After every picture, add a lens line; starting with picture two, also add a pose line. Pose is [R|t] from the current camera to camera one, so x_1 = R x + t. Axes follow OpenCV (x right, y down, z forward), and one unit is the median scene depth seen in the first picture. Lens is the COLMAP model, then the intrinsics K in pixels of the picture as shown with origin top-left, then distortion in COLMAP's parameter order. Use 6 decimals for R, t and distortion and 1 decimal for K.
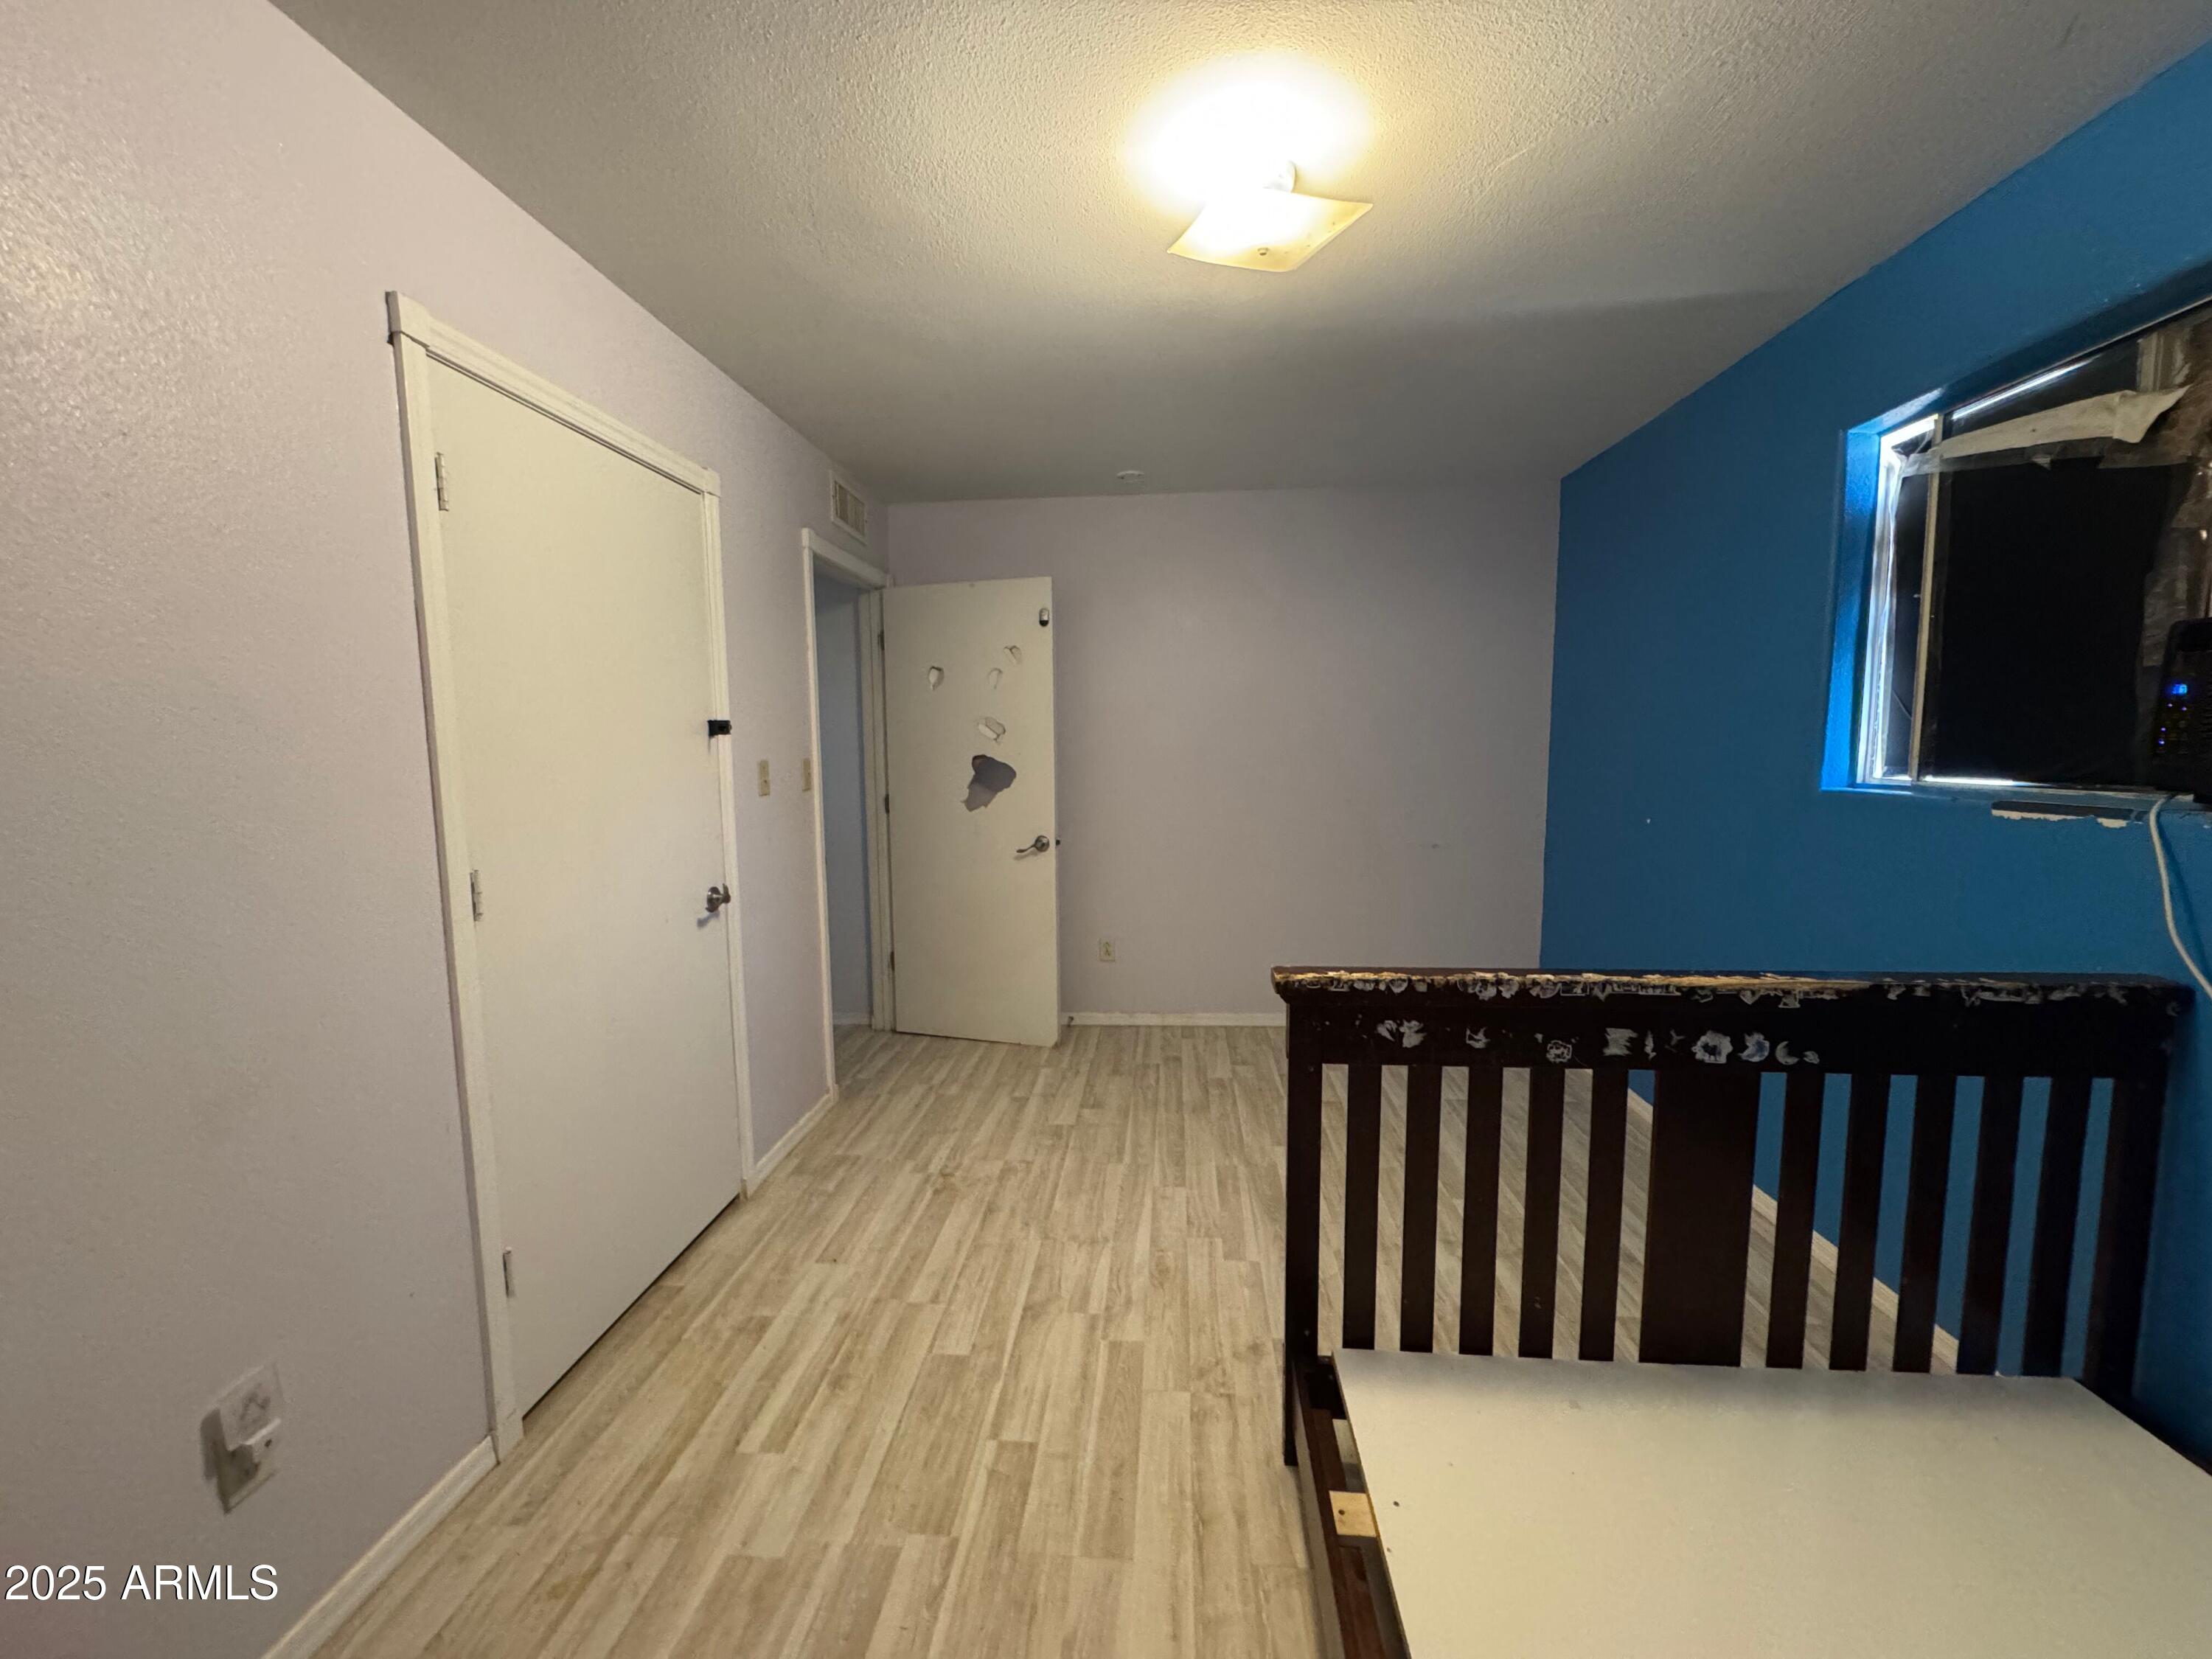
lens RADIAL K [[886.4, 0, 1100.1], [0, 886.4, 832.9], [0, 0, 1]] dist [-0.004487, 0.000062]
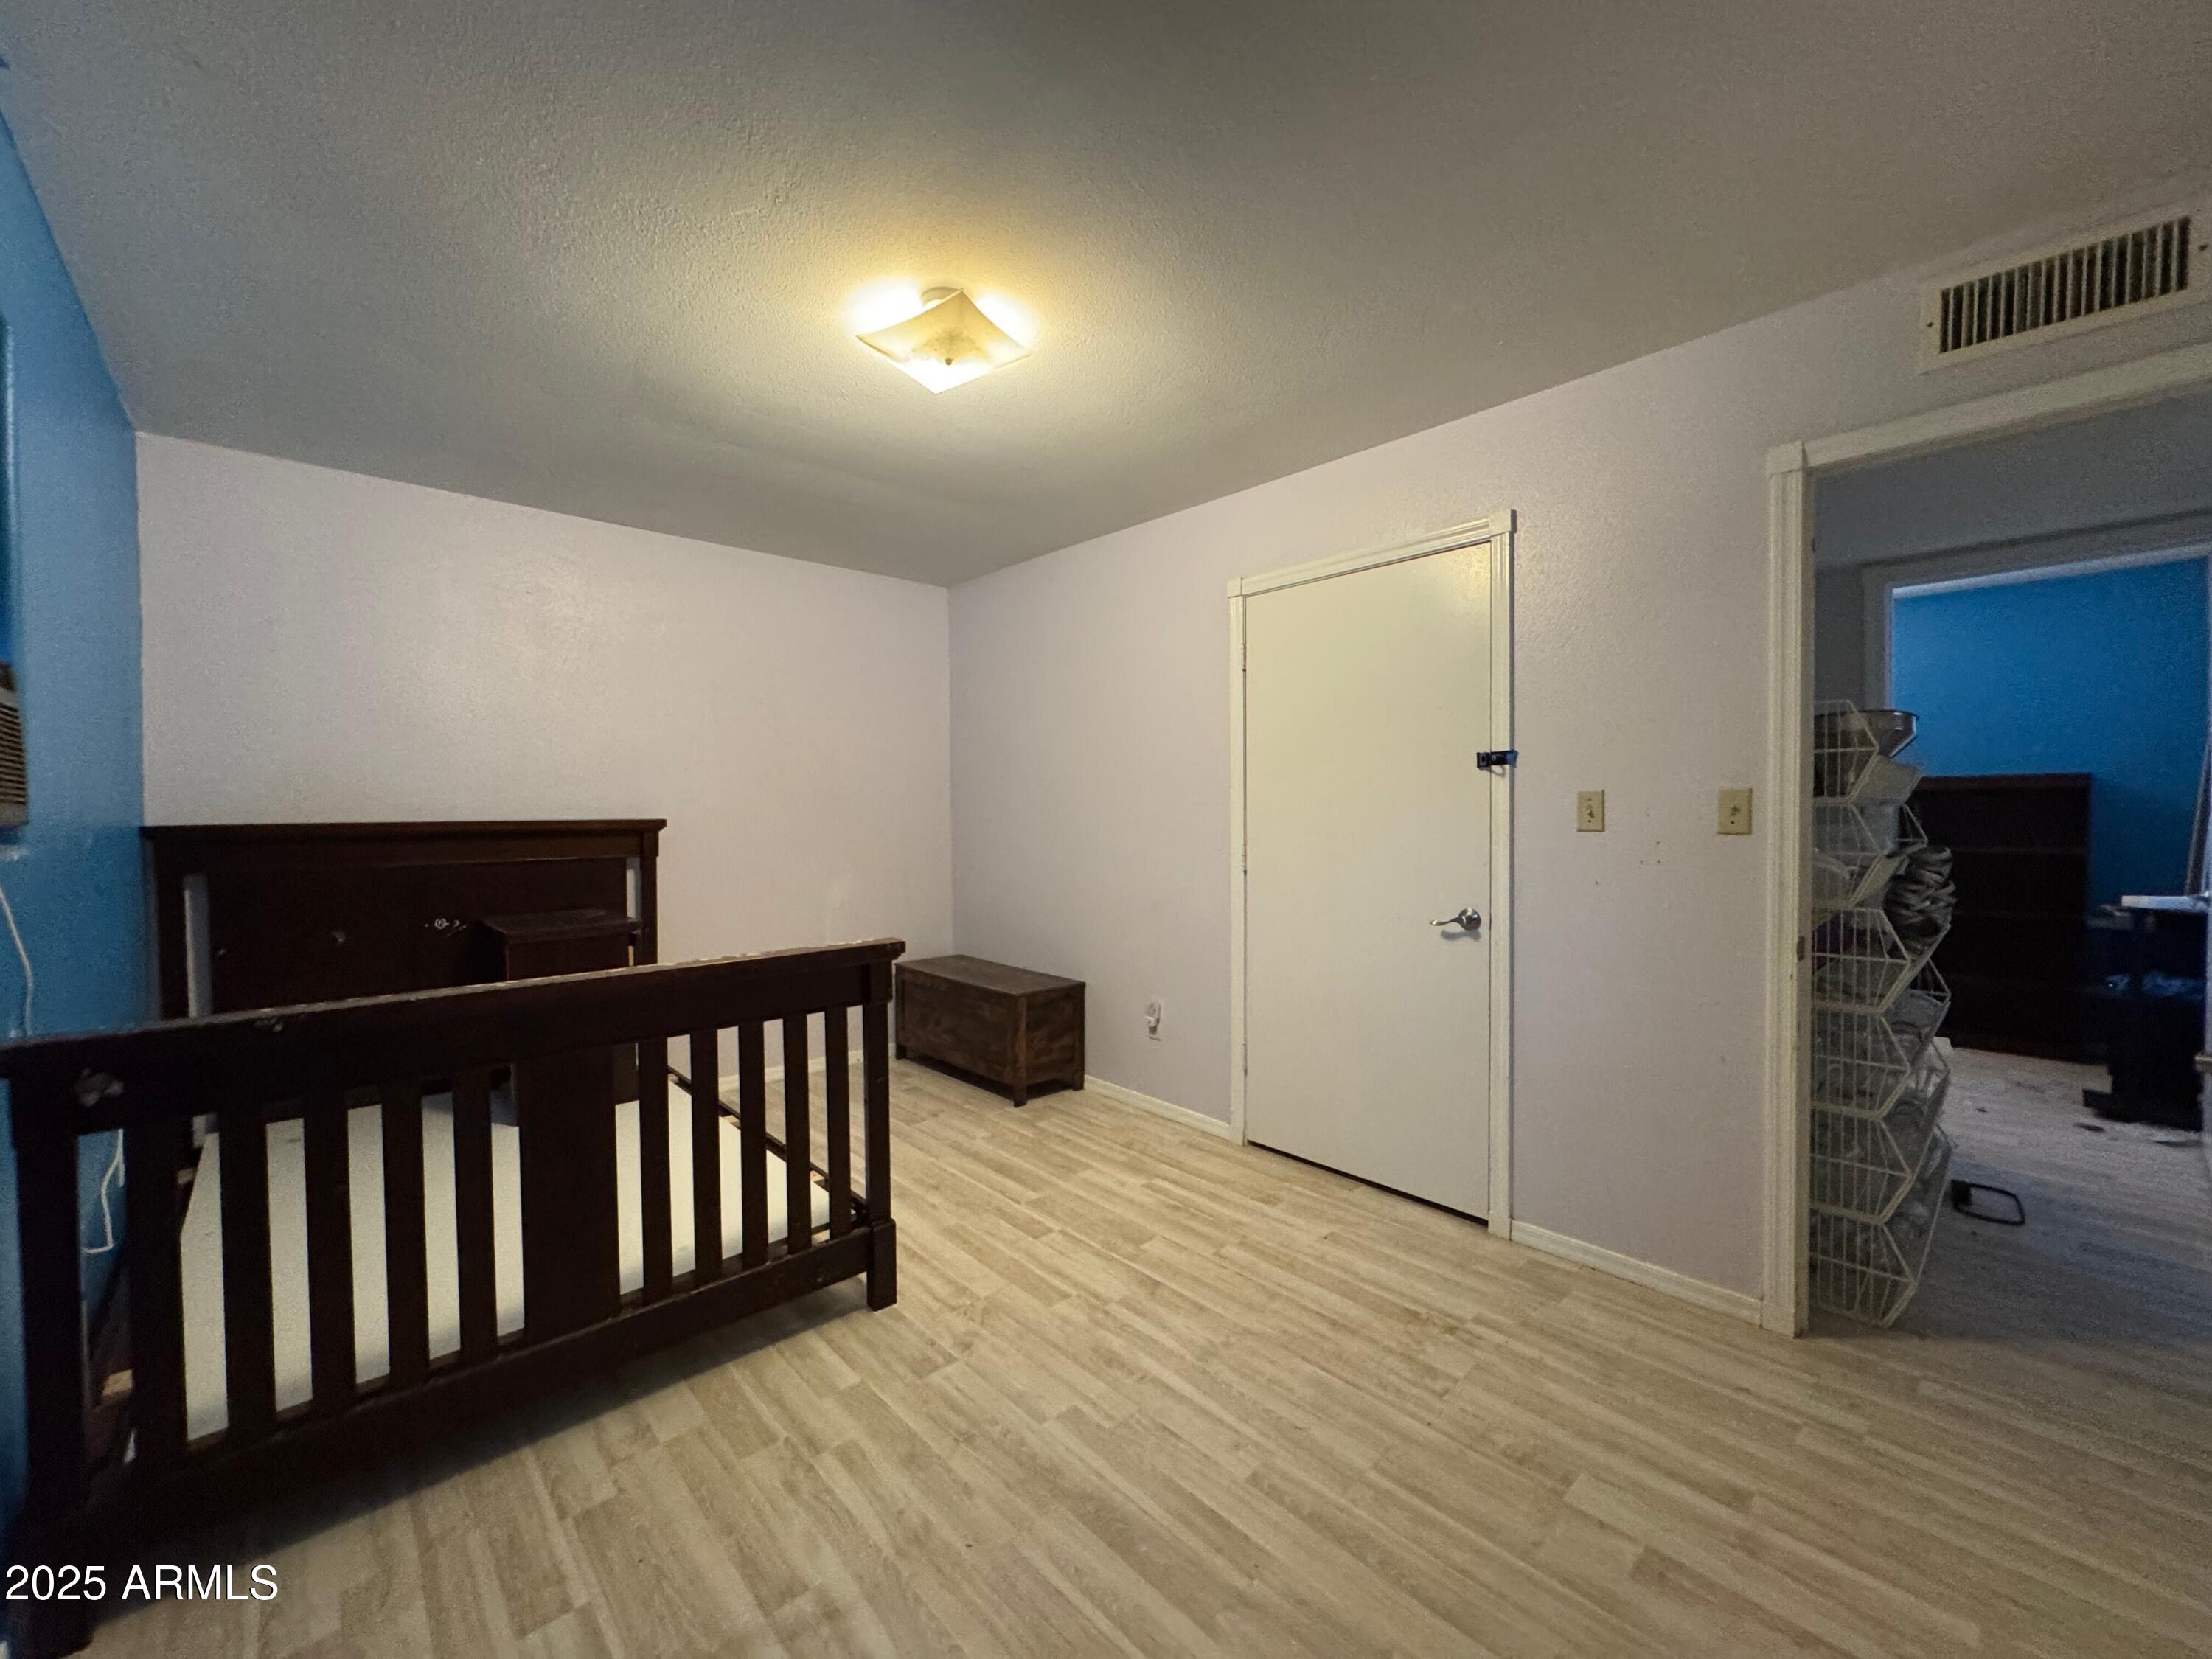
lens RADIAL K [[886.4, 0, 1113.2], [0, 886.4, 834.1], [0, 0, 1]] dist [-0.004487, 0.000062]
pose [[-0.669751, 0.037452, -0.741641, 0.753474], [-0.062605, 0.992324, 0.106648, -0.136558], [0.739942, 0.117858, -0.662265, 1.619465]]
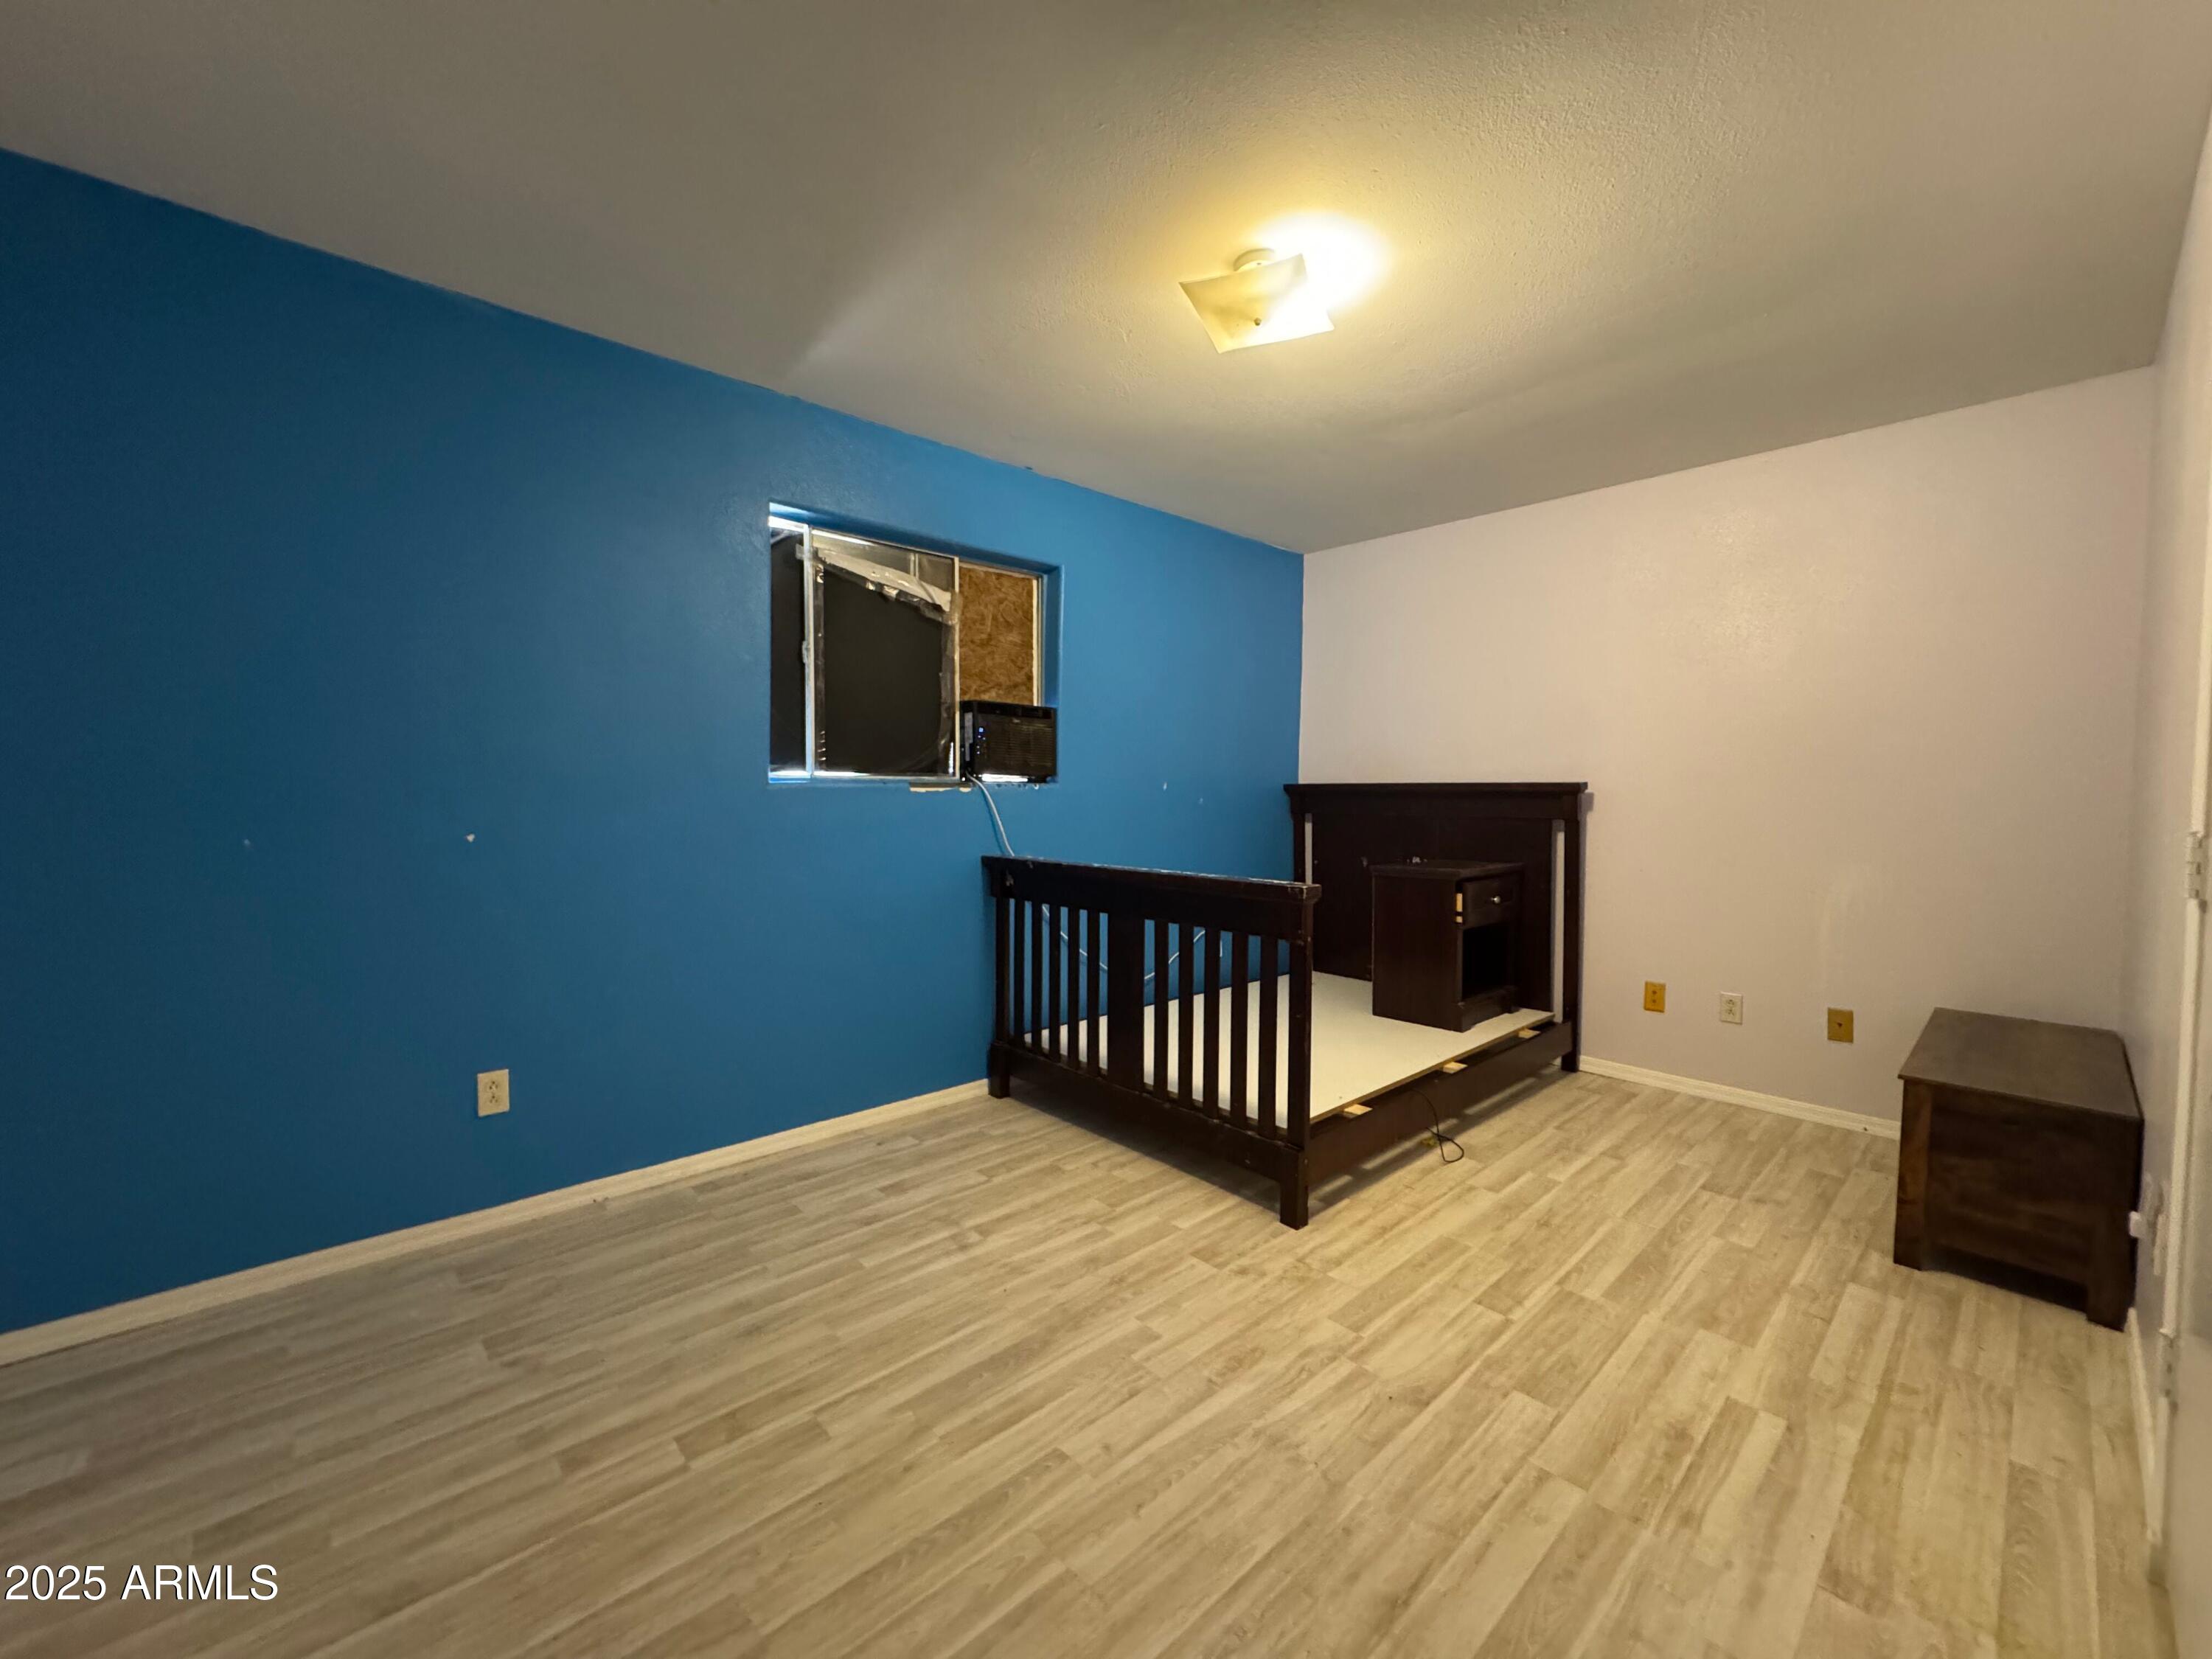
lens RADIAL K [[886.4, 0, 1101.9], [0, 886.4, 829.6], [0, 0, 1]] dist [-0.004487, 0.000062]
pose [[-0.737155, -0.020453, 0.675415, -0.398182], [0.071669, 0.991537, 0.108246, -0.090391], [-0.671913, 0.128201, -0.729450, 1.707468]]
